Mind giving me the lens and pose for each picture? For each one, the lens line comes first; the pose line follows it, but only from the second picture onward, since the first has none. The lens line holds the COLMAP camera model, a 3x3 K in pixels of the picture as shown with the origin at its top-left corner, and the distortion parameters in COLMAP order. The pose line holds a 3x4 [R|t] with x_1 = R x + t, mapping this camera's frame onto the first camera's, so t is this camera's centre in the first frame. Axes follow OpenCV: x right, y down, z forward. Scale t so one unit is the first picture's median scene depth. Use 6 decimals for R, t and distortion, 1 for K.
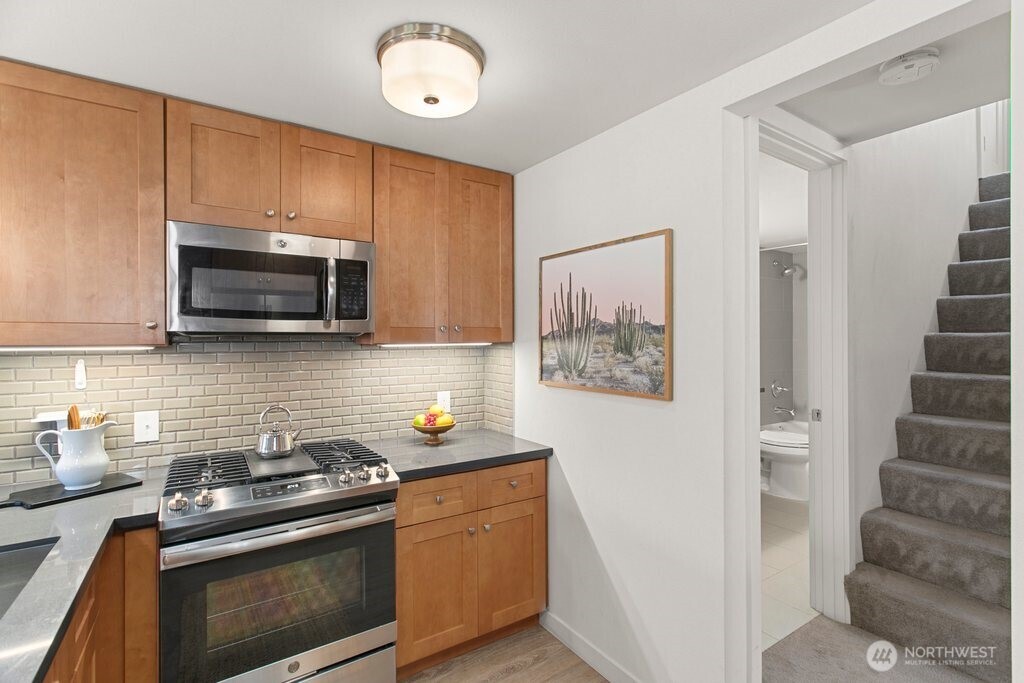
lens RADIAL K [[478.5, 0, 509.8], [0, 478.5, 336.7], [0, 0, 1]] dist [0.000501, 0.003382]
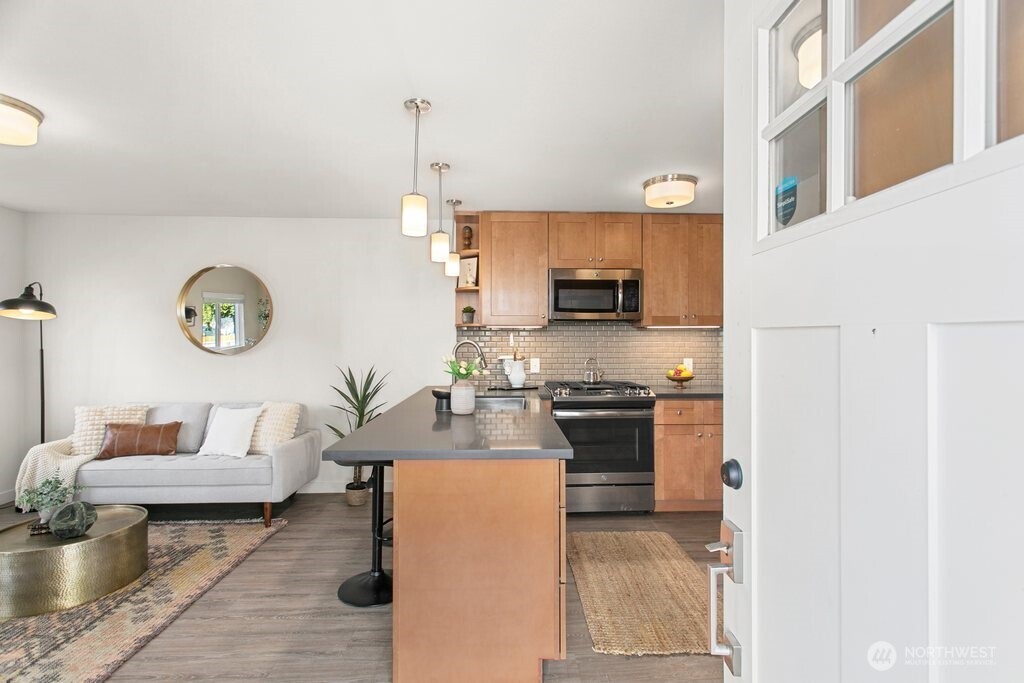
lens RADIAL K [[478.5, 0, 518.7], [0, 478.5, 333.1], [0, 0, 1]] dist [0.000501, 0.003382]
pose [[0.859786, -0.000076, -0.510654, 0.241496], [-0.001026, 0.999998, -0.001877, 0.048710], [0.510653, 0.002138, 0.859784, -0.811313]]
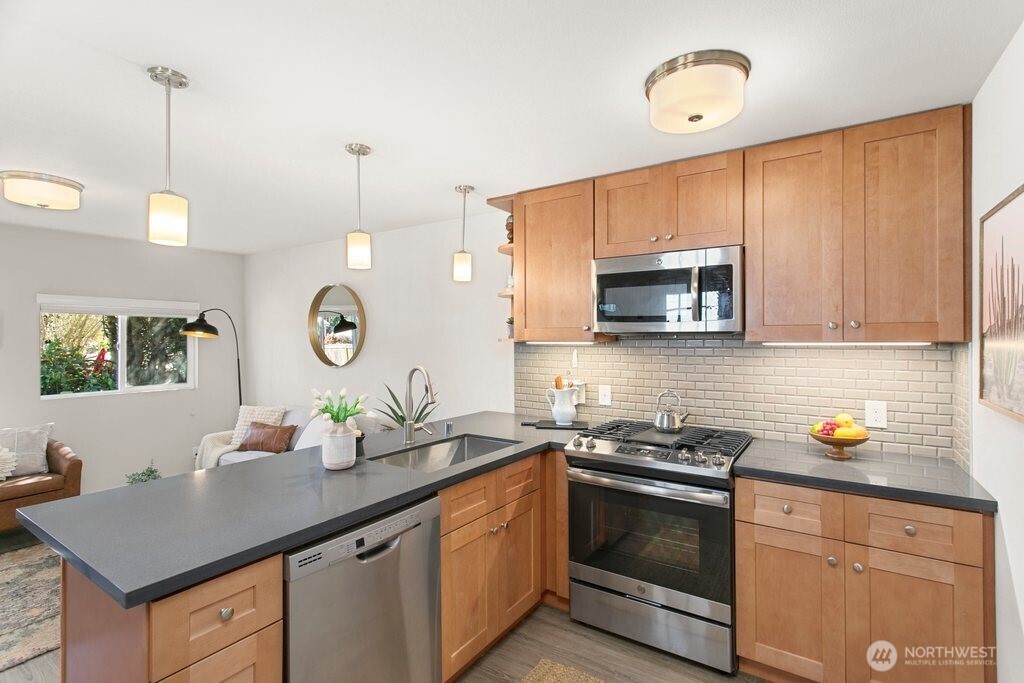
lens RADIAL K [[478.5, 0, 516.2], [0, 478.5, 335.7], [0, 0, 1]] dist [0.000501, 0.003382]
pose [[0.397928, -0.001446, -0.917415, 0.494868], [0.005521, 0.999984, 0.000819, -0.002386], [0.917400, -0.005390, 0.397930, 0.140962]]
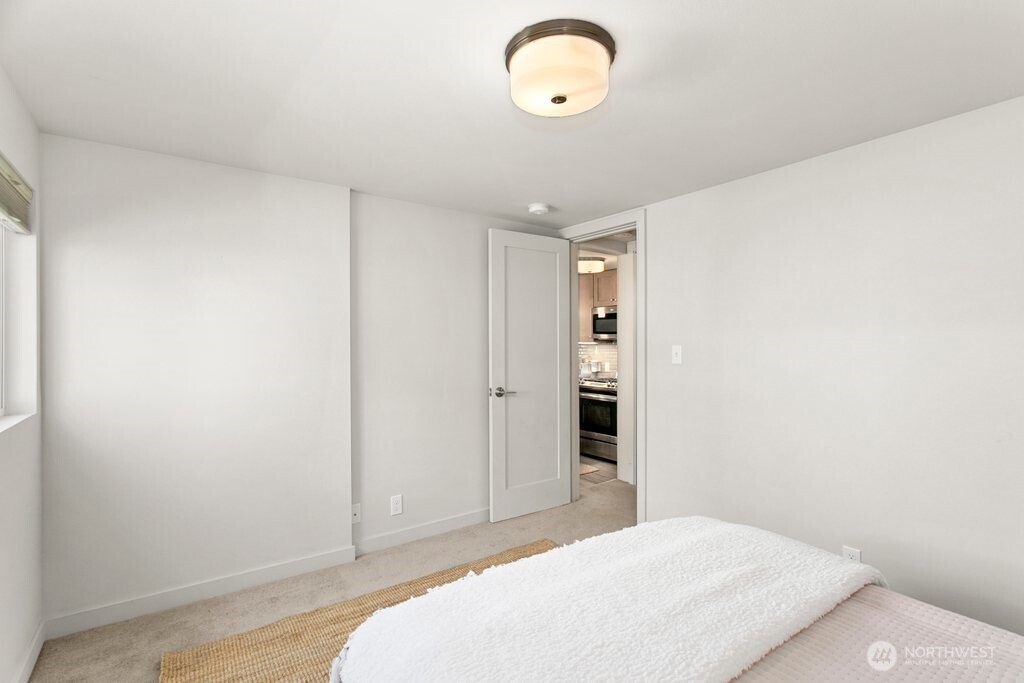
lens RADIAL K [[478.5, 0, 513.9], [0, 478.5, 345.4], [0, 0, 1]] dist [0.000501, 0.003382]
pose [[0.029383, -0.000432, -0.999568, 2.428811], [0.004722, 0.999989, -0.000293, 0.035731], [0.999557, -0.004712, 0.029384, 0.268160]]
